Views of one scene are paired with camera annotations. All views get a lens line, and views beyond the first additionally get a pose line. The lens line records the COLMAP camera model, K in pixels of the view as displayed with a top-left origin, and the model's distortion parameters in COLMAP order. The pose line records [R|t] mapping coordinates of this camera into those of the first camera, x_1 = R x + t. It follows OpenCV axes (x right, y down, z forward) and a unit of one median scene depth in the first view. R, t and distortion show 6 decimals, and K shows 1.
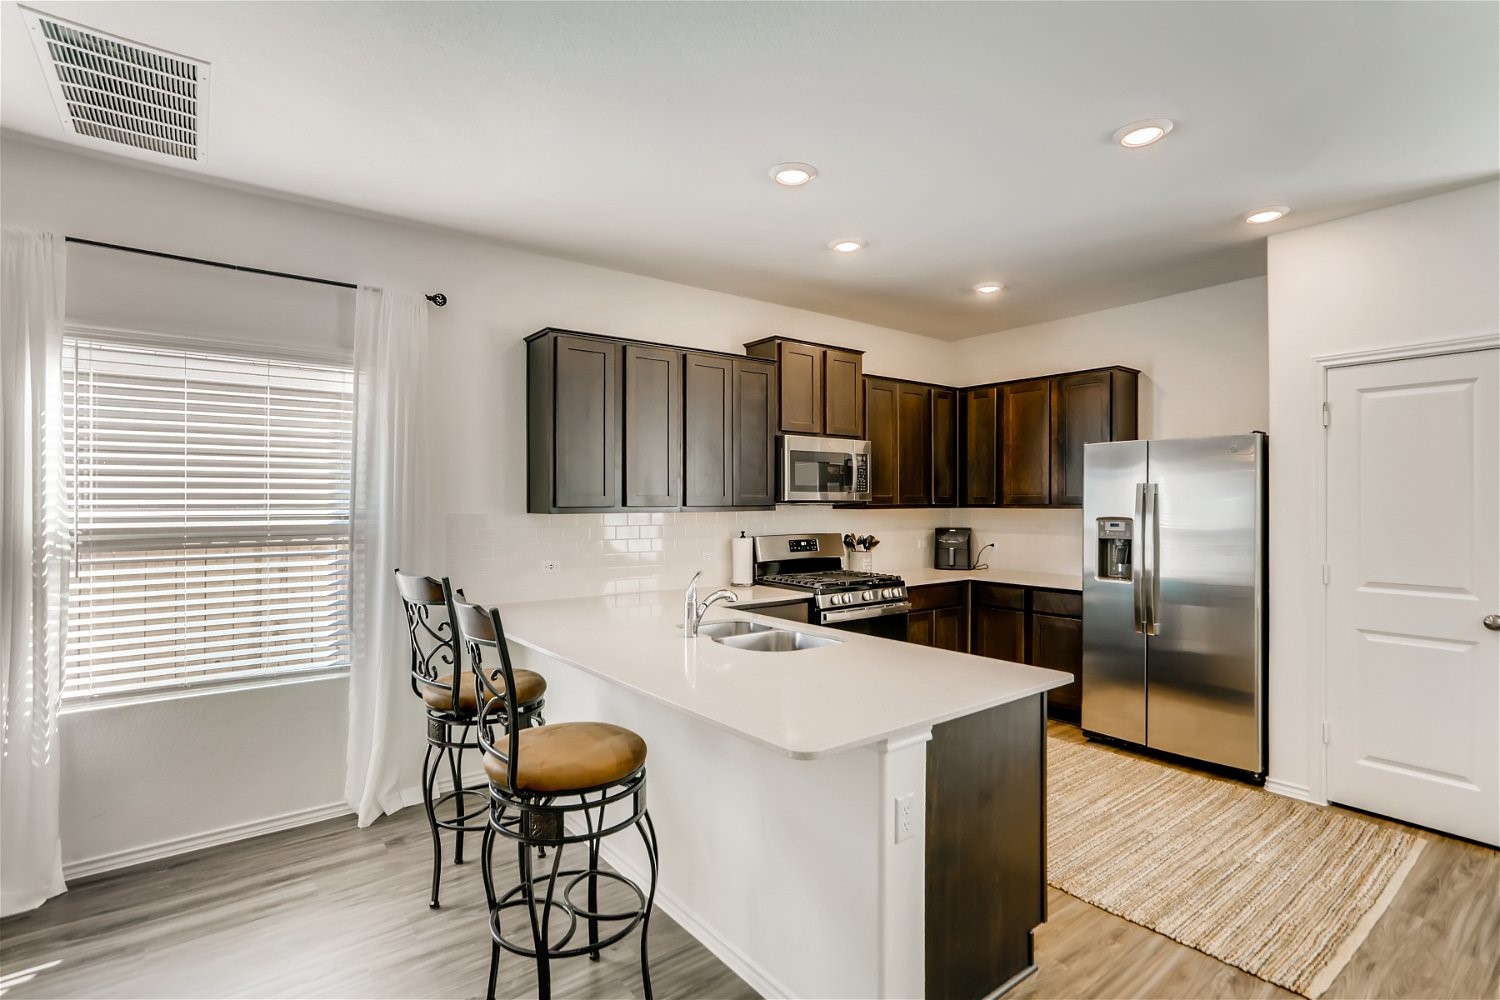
lens RADIAL K [[722.9, 0, 753.5], [0, 722.9, 497.1], [0, 0, 1]] dist [-0.000898, 0.000835]
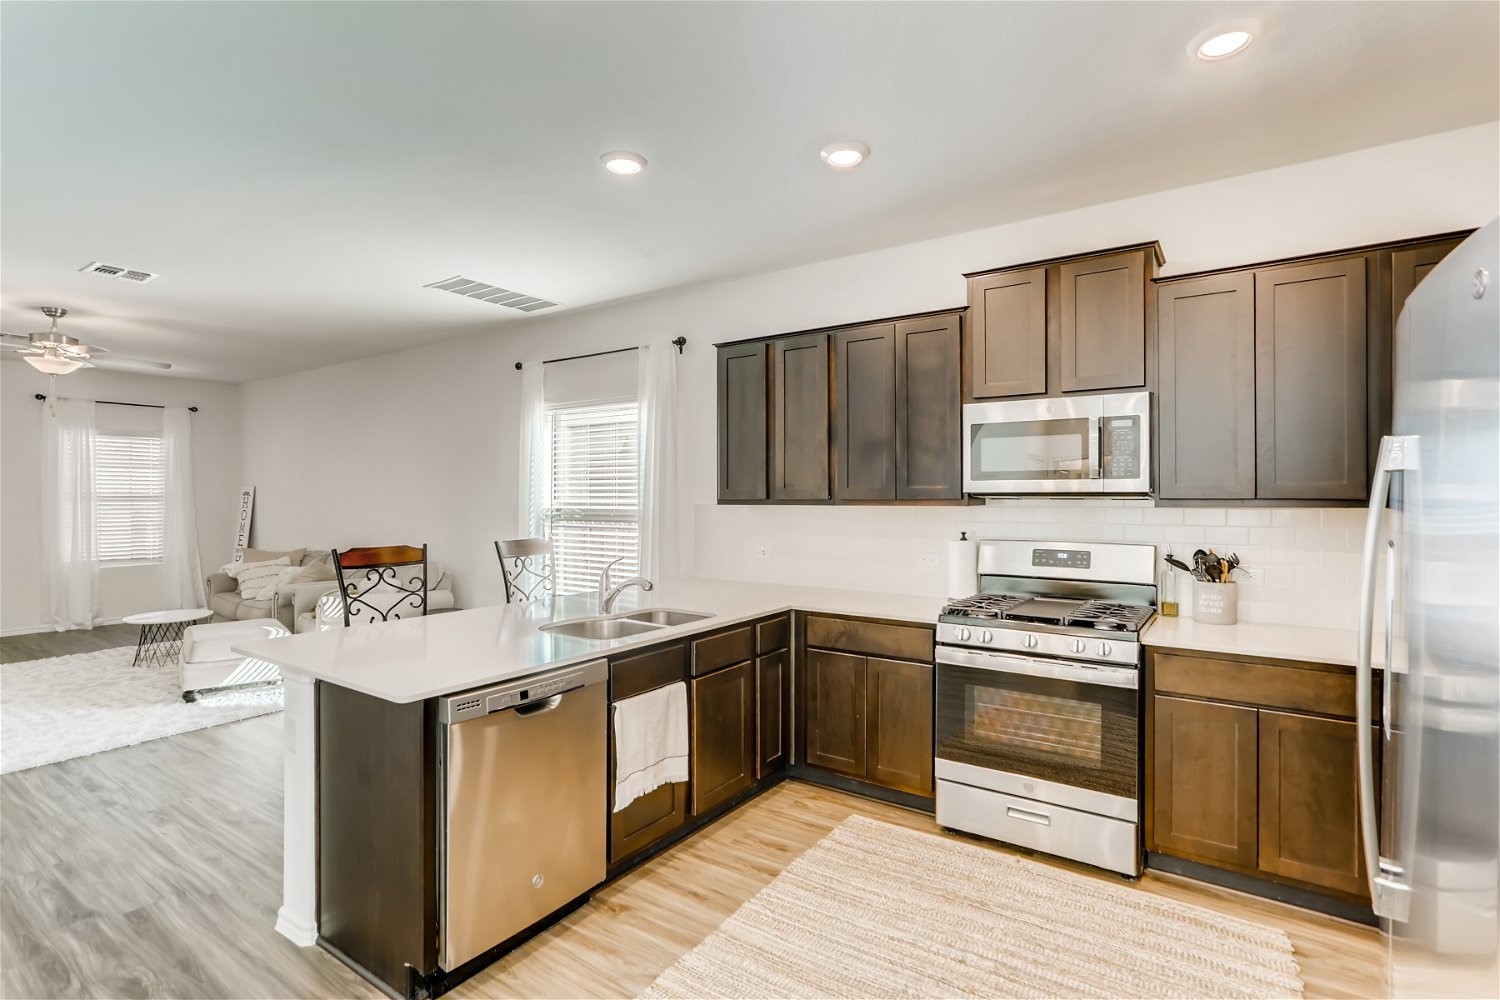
lens RADIAL K [[722.9, 0, 753.5], [0, 722.9, 497.1], [0, 0, 1]] dist [-0.000898, 0.000835]
pose [[0.311015, 0.002780, -0.950401, 0.700366], [0.005326, 0.999975, 0.004667, 0.005057], [0.950390, -0.006513, 0.310992, 0.582836]]
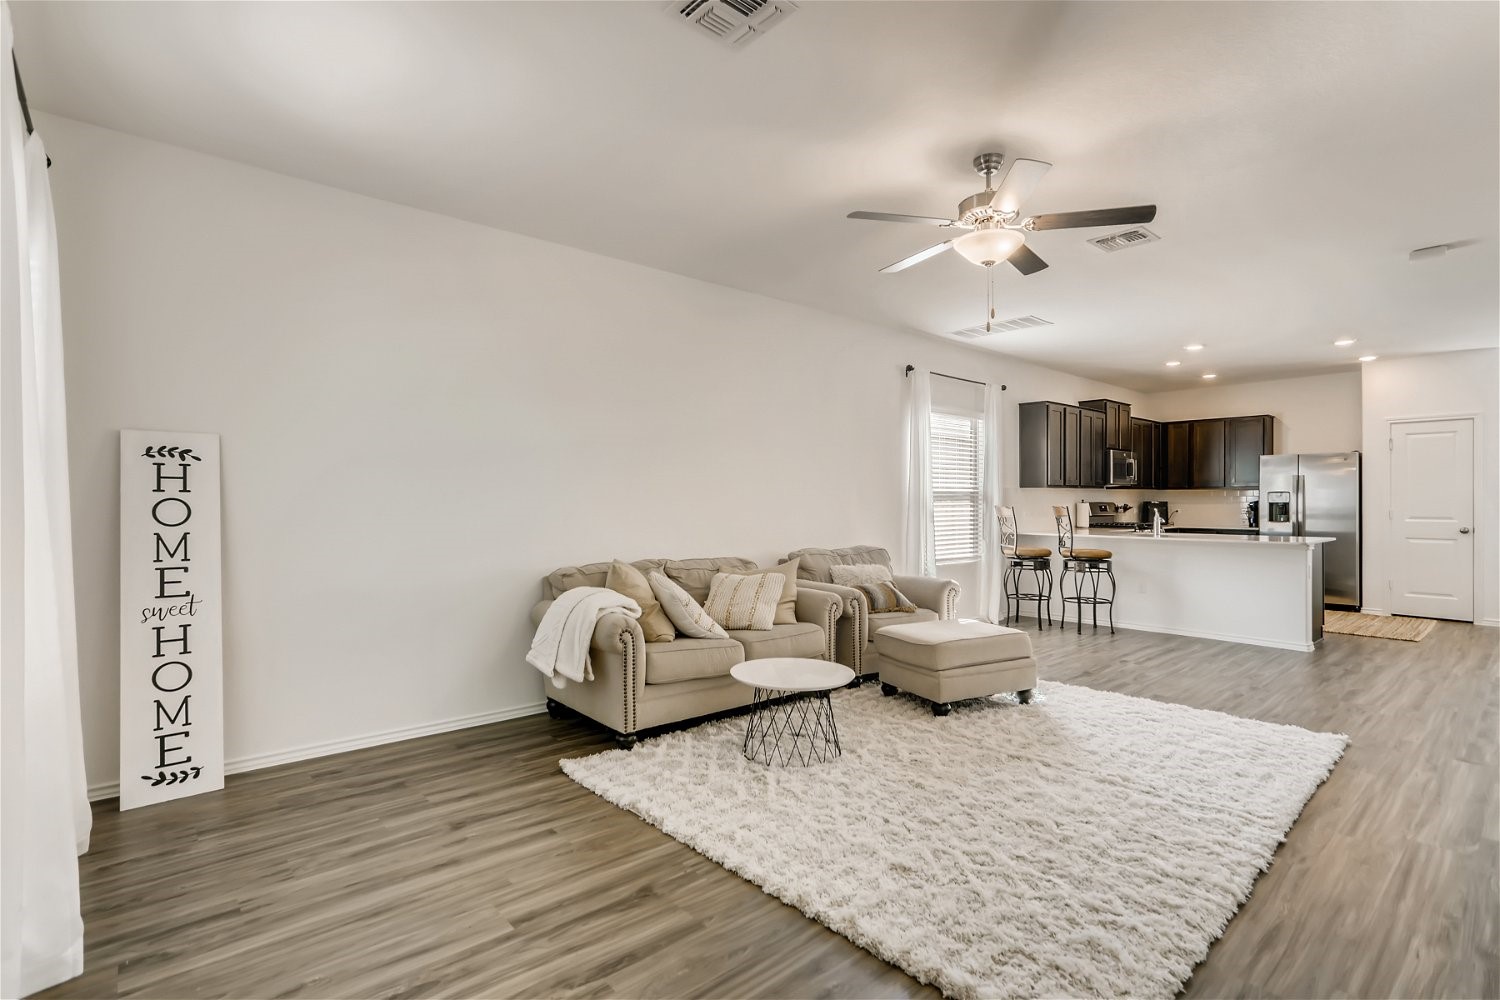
lens RADIAL K [[712.8, 0, 743.9], [0, 712.8, 497.0], [0, 0, 1]] dist [-0.000388, 0.000778]
pose [[0.997432, 0.000809, 0.071622, -1.110152], [-0.000797, 1.000000, -0.000197, 0.042953], [-0.071622, 0.000139, 0.997432, -0.866109]]
